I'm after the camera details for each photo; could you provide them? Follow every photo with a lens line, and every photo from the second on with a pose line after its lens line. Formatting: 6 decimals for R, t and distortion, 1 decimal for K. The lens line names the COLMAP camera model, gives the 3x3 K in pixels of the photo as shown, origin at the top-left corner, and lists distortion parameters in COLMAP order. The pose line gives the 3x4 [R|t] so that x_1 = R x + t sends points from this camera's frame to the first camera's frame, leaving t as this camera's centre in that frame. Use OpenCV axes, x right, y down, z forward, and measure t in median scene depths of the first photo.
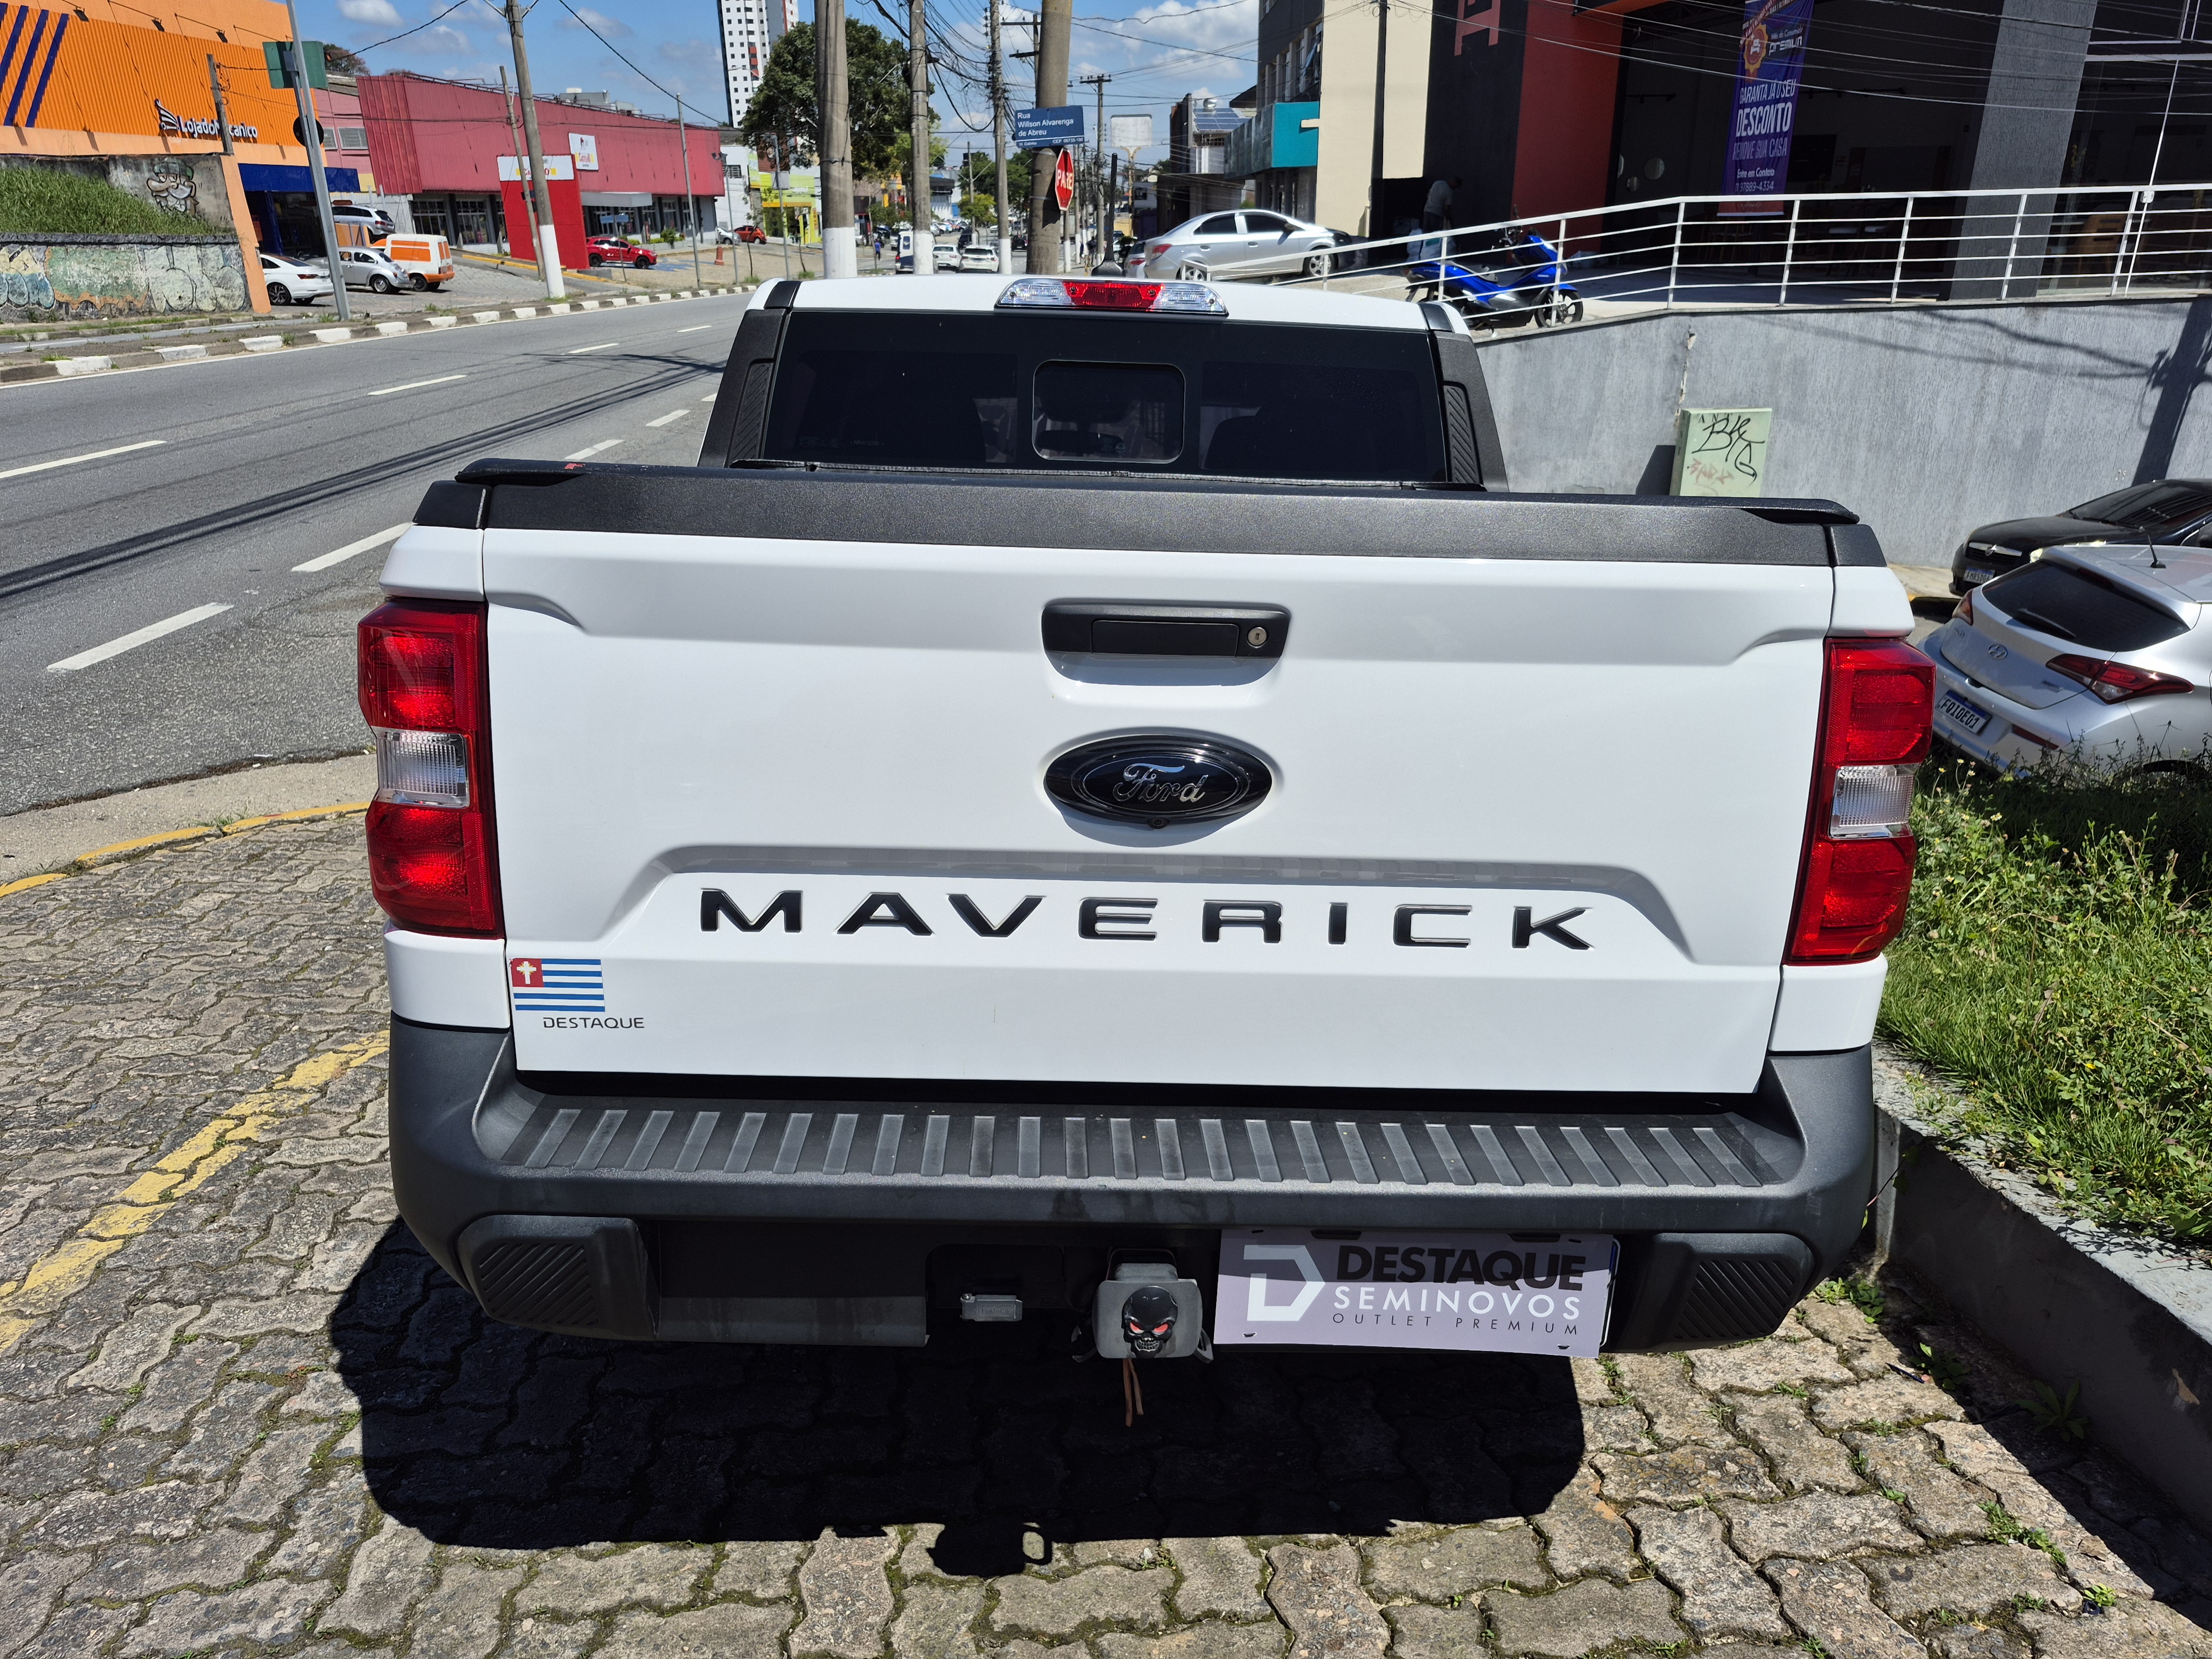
lens RADIAL K [[1520.6, 0, 1117.6], [0, 1520.6, 822.9], [0, 0, 1]] dist [0.043059, -0.036242]
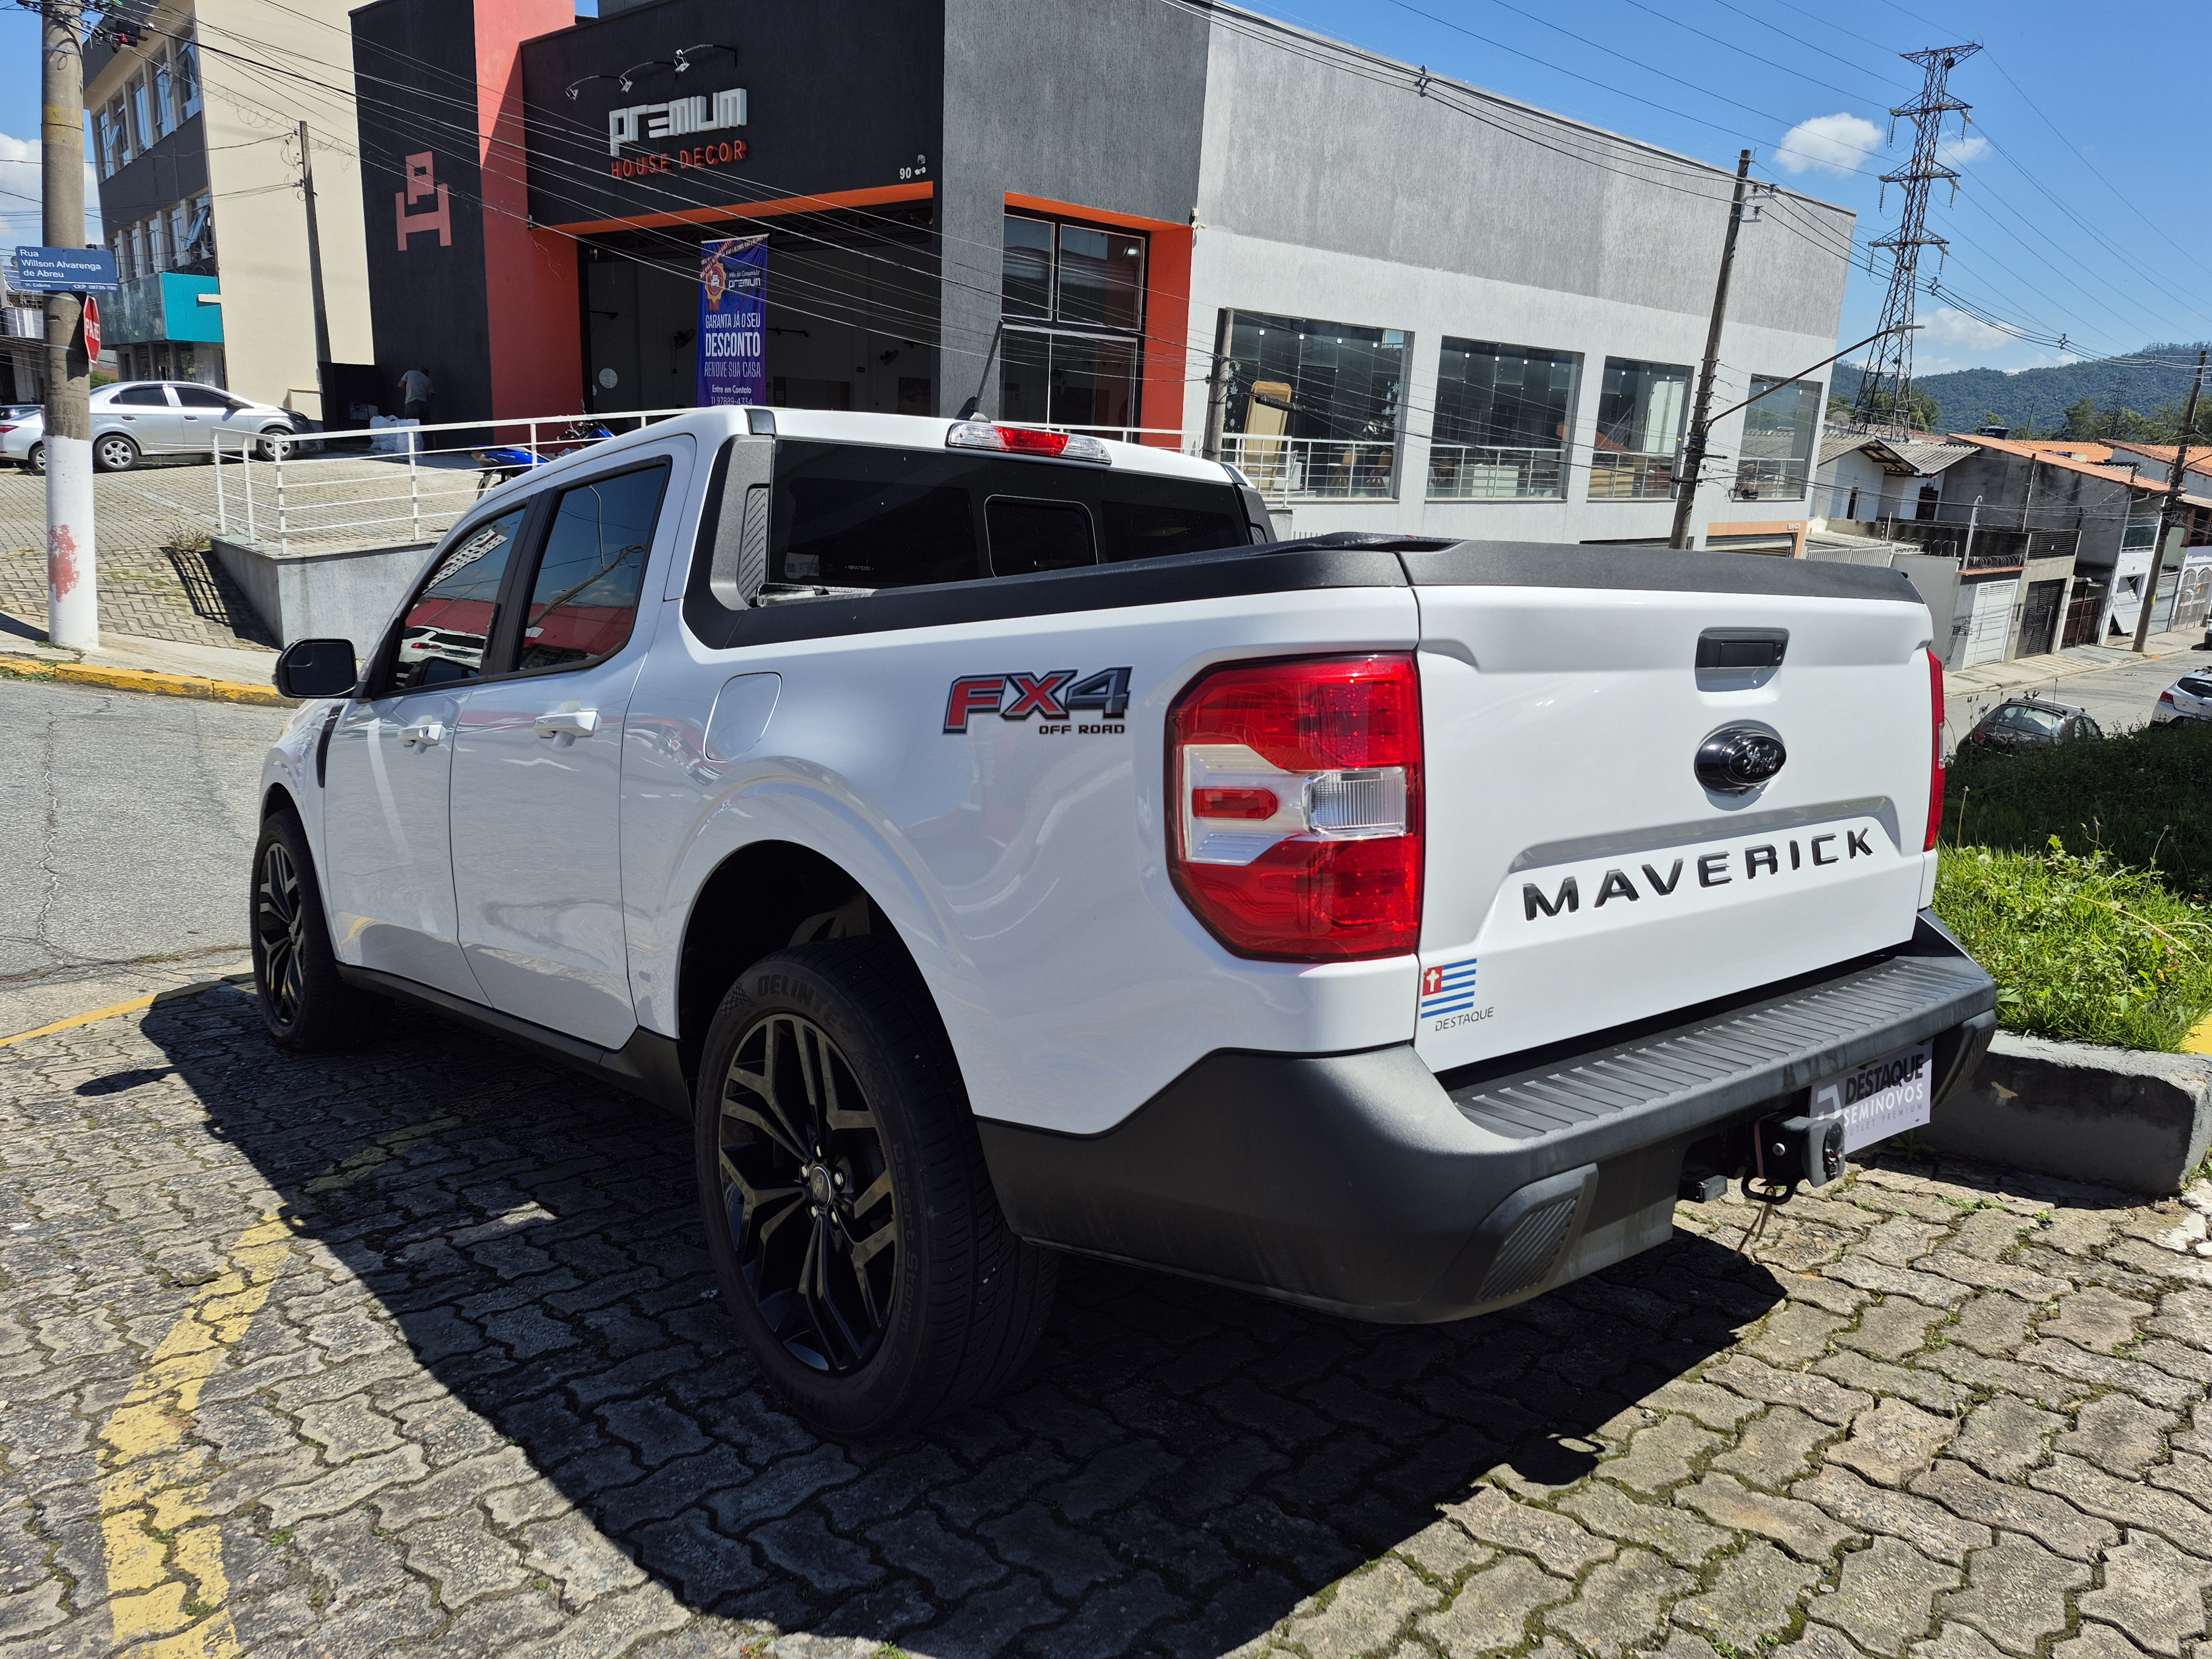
lens RADIAL K [[1515.5, 0, 1104.2], [0, 1515.5, 794.9], [0, 0, 1]] dist [0.045411, -0.036198]
pose [[0.779804, -0.088758, 0.619700, -1.117249], [0.173903, 0.981650, -0.078234, 0.009083], [-0.601385, 0.168775, 0.780930, 0.232767]]
